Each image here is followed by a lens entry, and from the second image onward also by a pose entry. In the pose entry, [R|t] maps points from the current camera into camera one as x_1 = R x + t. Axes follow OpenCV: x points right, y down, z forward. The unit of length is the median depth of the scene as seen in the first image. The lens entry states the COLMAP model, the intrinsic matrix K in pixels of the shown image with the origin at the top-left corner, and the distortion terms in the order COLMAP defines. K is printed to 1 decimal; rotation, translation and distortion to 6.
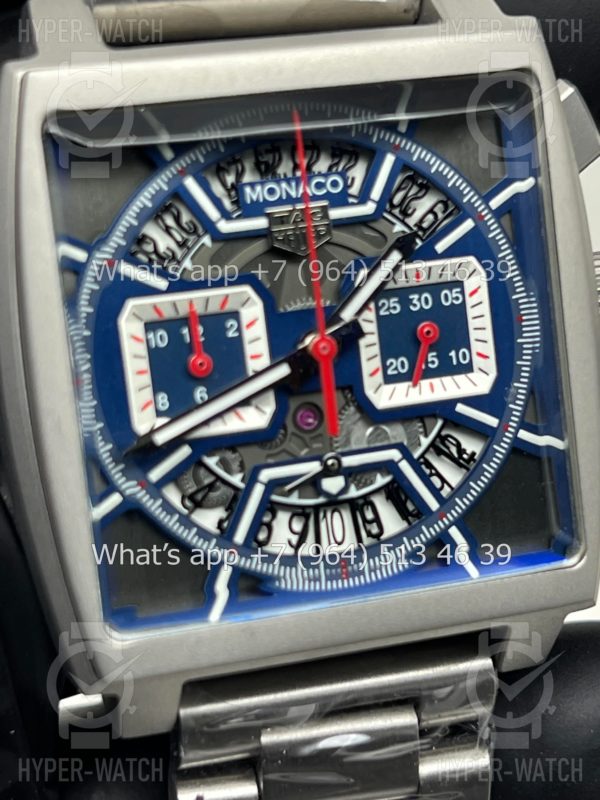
lens RADIAL K [[1874.4, 0, 296.6], [0, 1874.4, 398.3], [0, 0, 1]] dist [0.132605, 0.000000]
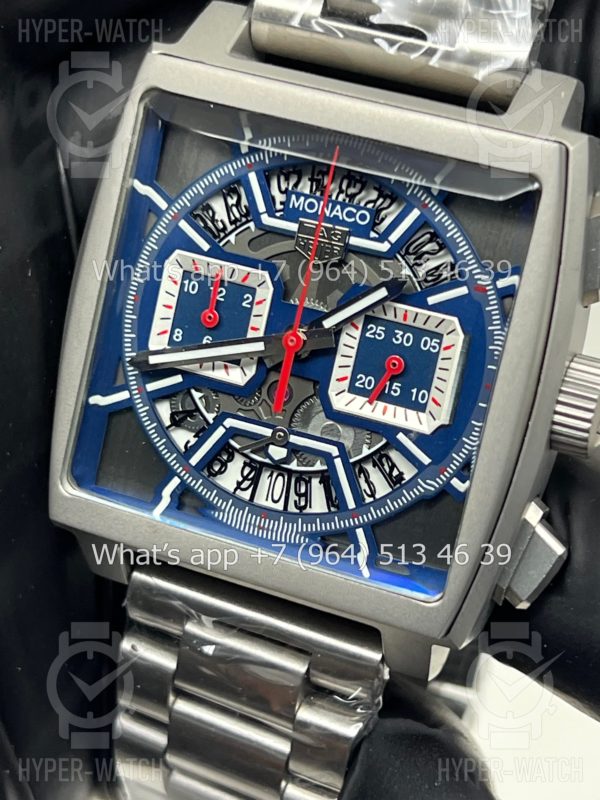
lens RADIAL K [[1874.4, 0, 303.0], [0, 1874.4, 401.1], [0, 0, 1]] dist [0.132605, 0.000000]
pose [[0.773315, 0.373437, -0.512375, 0.631331], [-0.349881, 0.925296, 0.146321, -0.164751], [0.528740, 0.066119, 0.846204, -0.009821]]
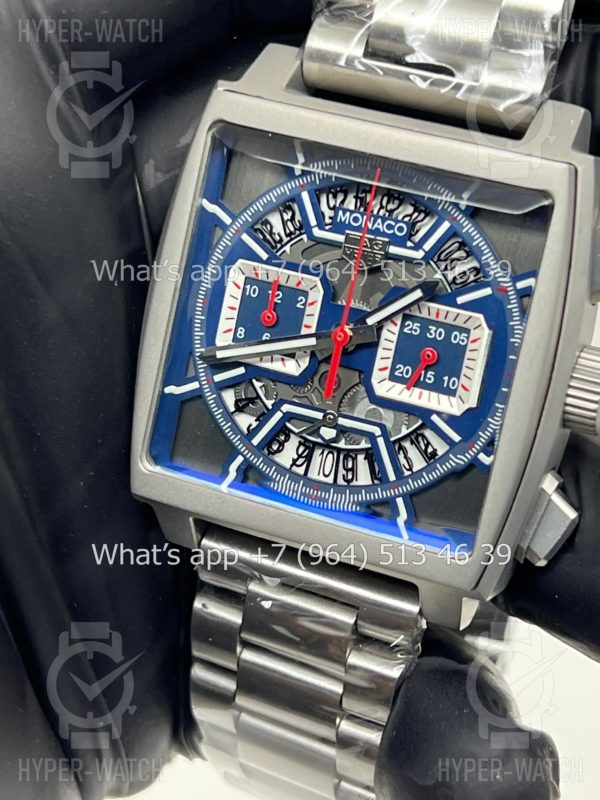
lens RADIAL K [[1874.4, 0, 302.9], [0, 1874.4, 413.1], [0, 0, 1]] dist [0.132605, 0.000000]
pose [[0.766602, 0.365485, -0.527960, 0.729714], [-0.341298, 0.928373, 0.147106, -0.164895], [0.543909, 0.067420, 0.836431, -0.173533]]
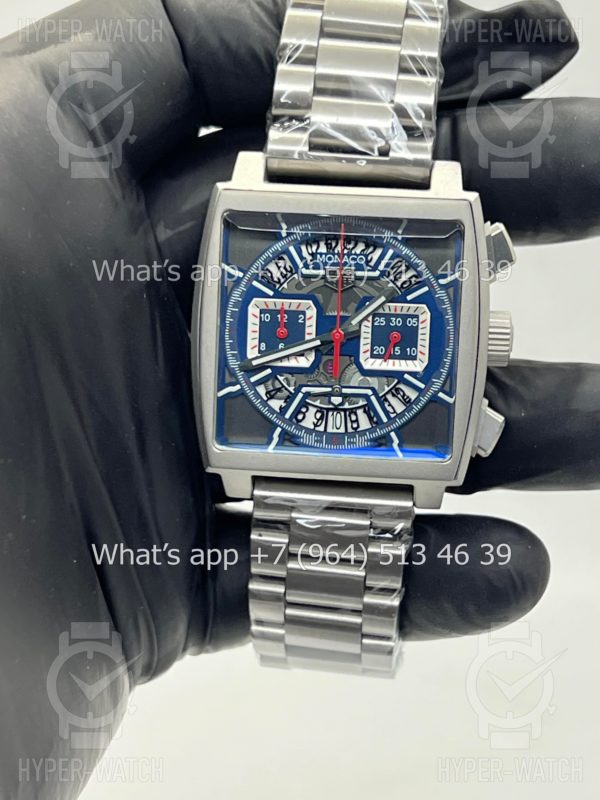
lens RADIAL K [[1874.4, 0, 293.3], [0, 1874.4, 395.0], [0, 0, 1]] dist [0.132605, 0.000000]
pose [[0.925896, 0.195405, -0.323318, 0.648772], [-0.174604, 0.980290, 0.092441, -0.144633], [0.335009, -0.029138, 0.941764, -0.988591]]
